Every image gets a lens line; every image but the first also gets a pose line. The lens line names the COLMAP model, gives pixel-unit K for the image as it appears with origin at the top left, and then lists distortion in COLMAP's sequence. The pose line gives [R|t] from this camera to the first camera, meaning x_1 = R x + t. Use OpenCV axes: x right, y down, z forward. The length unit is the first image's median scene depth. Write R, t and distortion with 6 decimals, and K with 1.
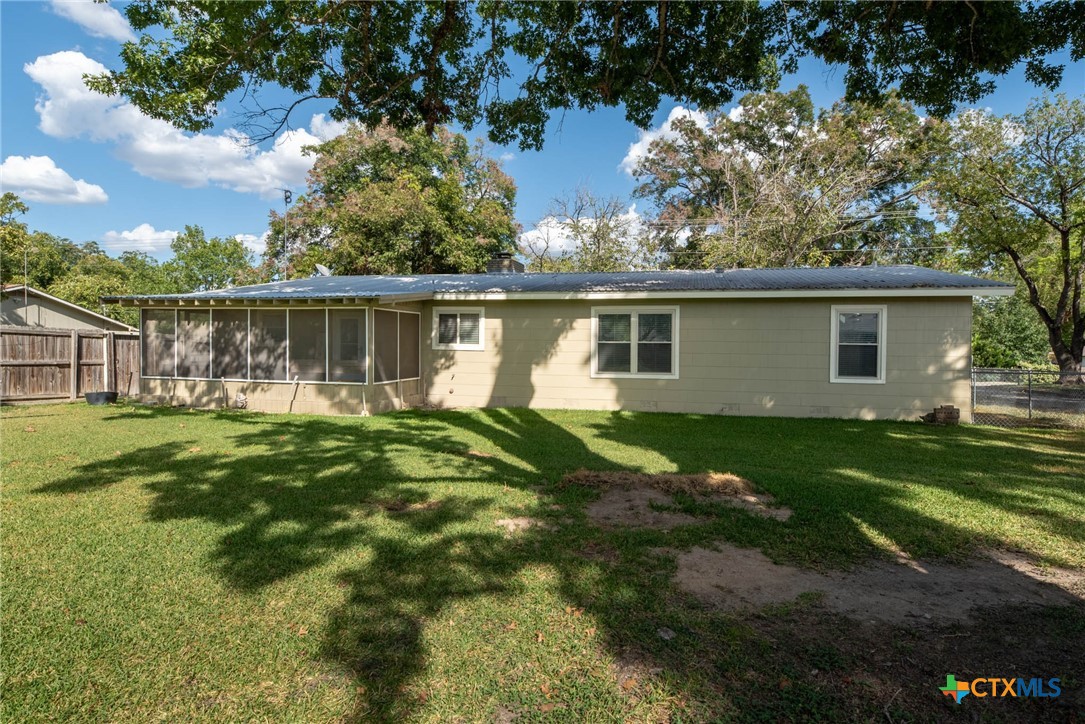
lens RADIAL K [[576.2, 0, 546.9], [0, 576.2, 337.6], [0, 0, 1]] dist [-0.001096, -0.000397]
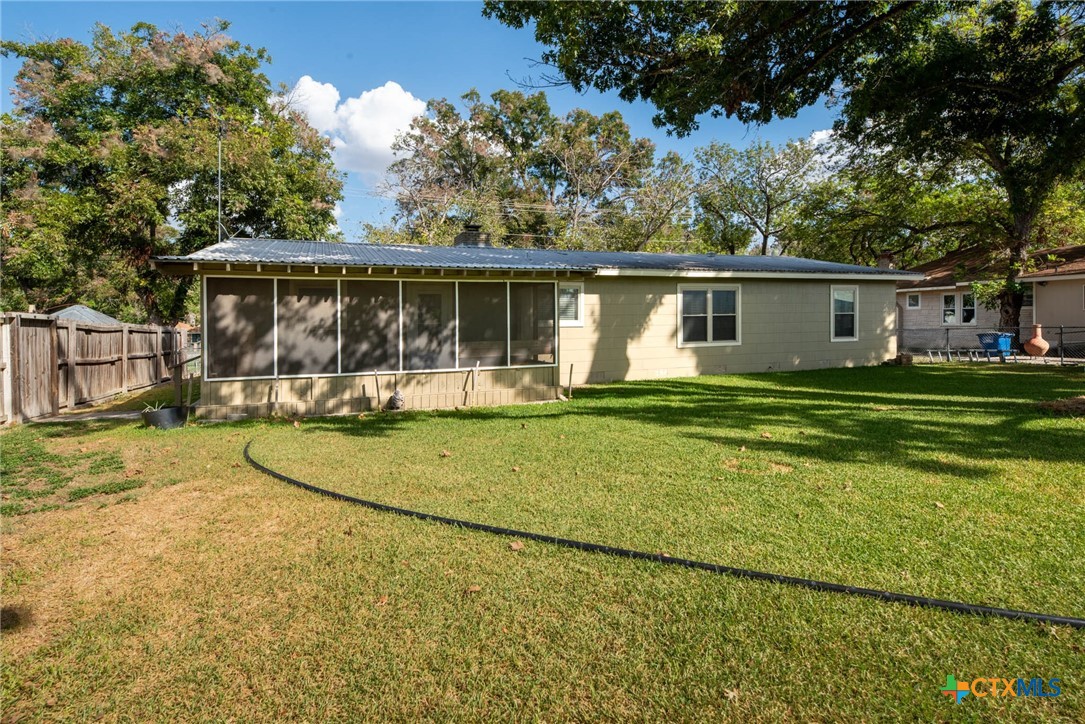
lens RADIAL K [[569.9, 0, 550.6], [0, 569.9, 309.0], [0, 0, 1]] dist [0.000451, -0.000114]
pose [[0.833403, -0.011315, 0.552550, -0.754111], [0.017472, 0.999830, -0.005878, -0.003522], [-0.552390, 0.014553, 0.833459, 0.235979]]
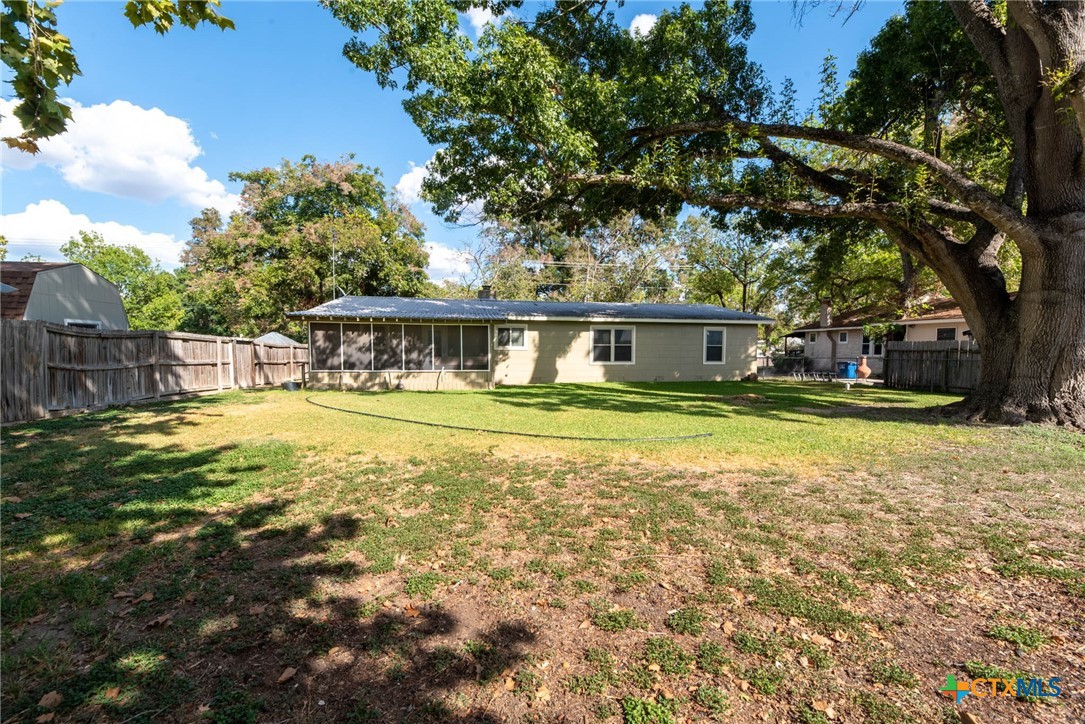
lens RADIAL K [[455.3, 0, 545.3], [0, 455.3, 369.2], [0, 0, 1]] dist [-0.001678, -0.000269]
pose [[0.920659, -0.024011, 0.389629, -0.626316], [0.000008, 0.998108, 0.061492, -0.003881], [-0.390368, -0.056610, 0.918917, -0.258012]]
